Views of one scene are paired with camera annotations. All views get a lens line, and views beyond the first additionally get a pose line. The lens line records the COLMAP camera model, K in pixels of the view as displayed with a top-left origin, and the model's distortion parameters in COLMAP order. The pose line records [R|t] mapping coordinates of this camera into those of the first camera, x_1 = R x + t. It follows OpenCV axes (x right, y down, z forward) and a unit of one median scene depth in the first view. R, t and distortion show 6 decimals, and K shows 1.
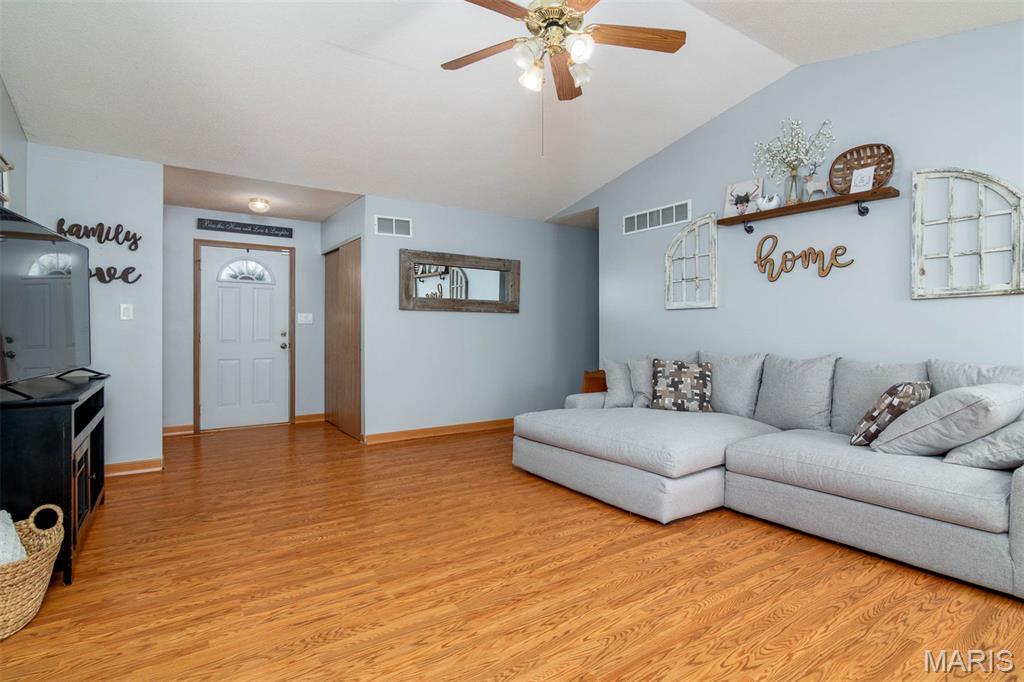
lens RADIAL K [[520.5, 0, 511.0], [0, 520.5, 331.8], [0, 0, 1]] dist [-0.004970, -0.000646]
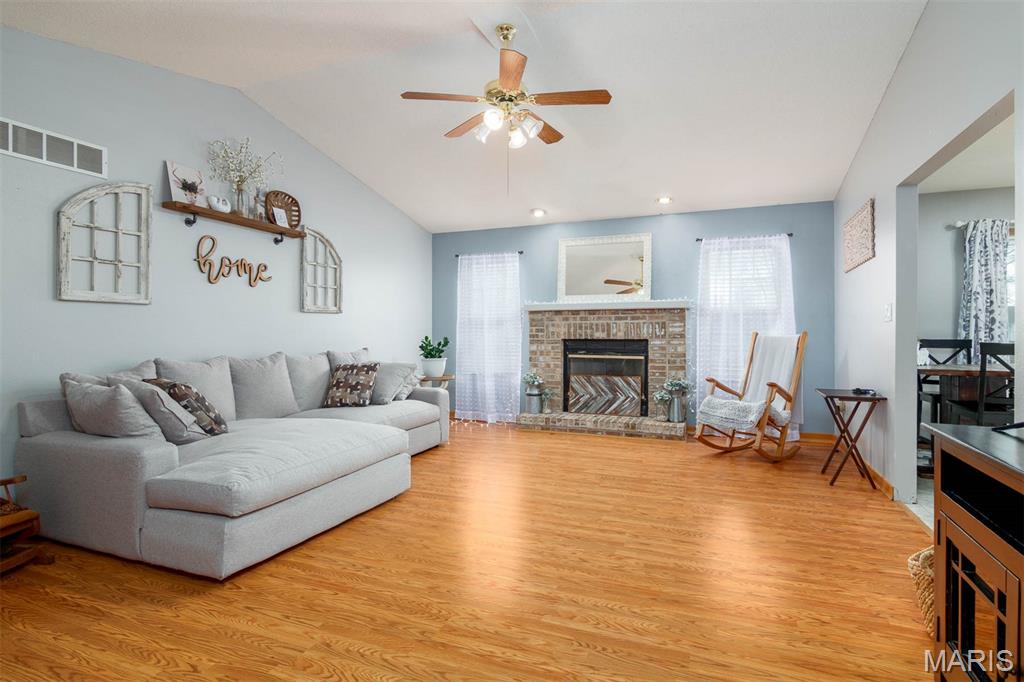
lens RADIAL K [[520.5, 0, 511.0], [0, 520.5, 331.8], [0, 0, 1]] dist [-0.004970, -0.000646]
pose [[-0.551246, 0.000433, 0.834342, -0.786512], [0.000137, 1.000000, -0.000429, -0.005101], [-0.834342, -0.000122, -0.551246, 1.326261]]
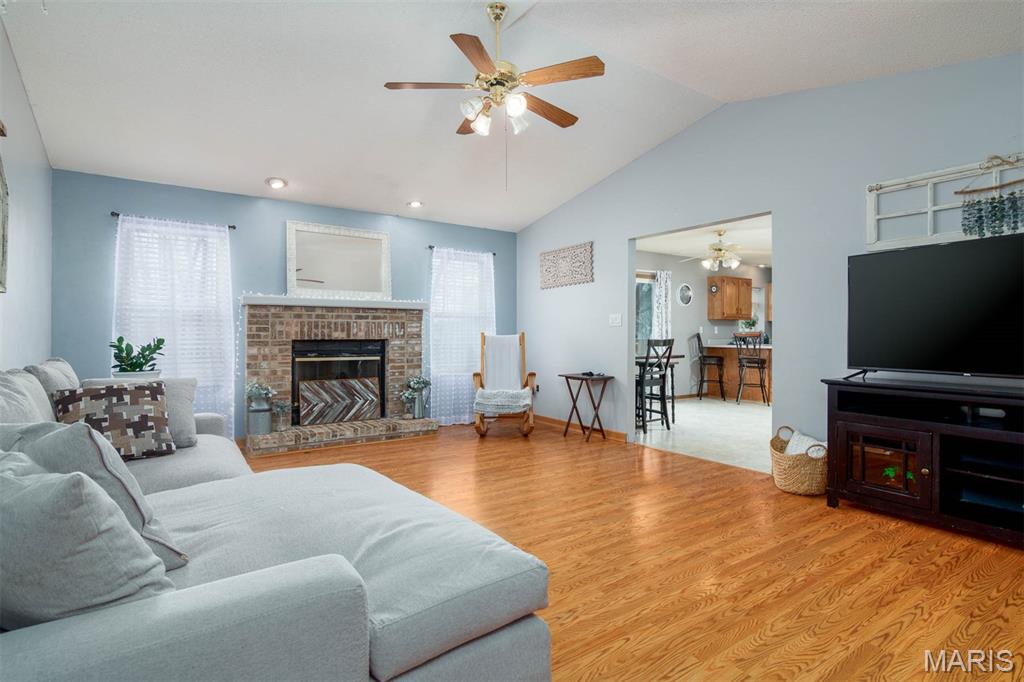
lens RADIAL K [[520.5, 0, 511.0], [0, 520.5, 331.8], [0, 0, 1]] dist [-0.004970, -0.000646]
pose [[-0.999981, -0.003531, -0.005025, 0.043555], [-0.003519, 0.999991, -0.002427, -0.002407], [0.005034, -0.002409, -0.999984, 1.721892]]
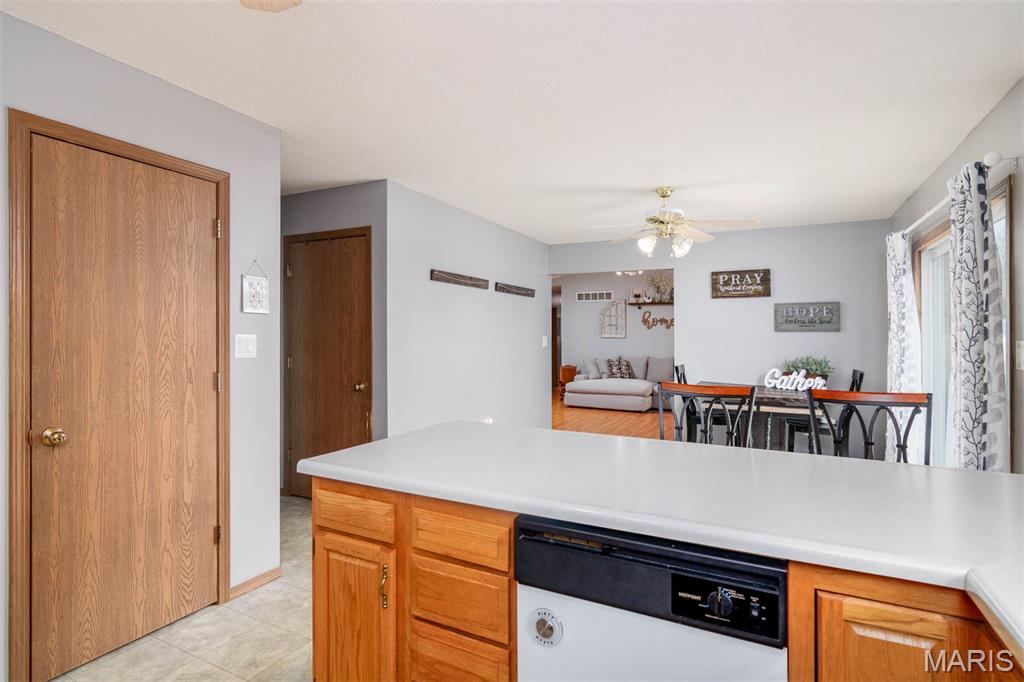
lens RADIAL K [[520.5, 0, 511.0], [0, 520.5, 331.8], [0, 0, 1]] dist [-0.004970, -0.000646]
pose [[0.879114, 0.007808, 0.476548, -1.696880], [-0.005035, 0.999962, -0.007096, -0.074602], [-0.476585, 0.003839, 0.879120, -1.223024]]
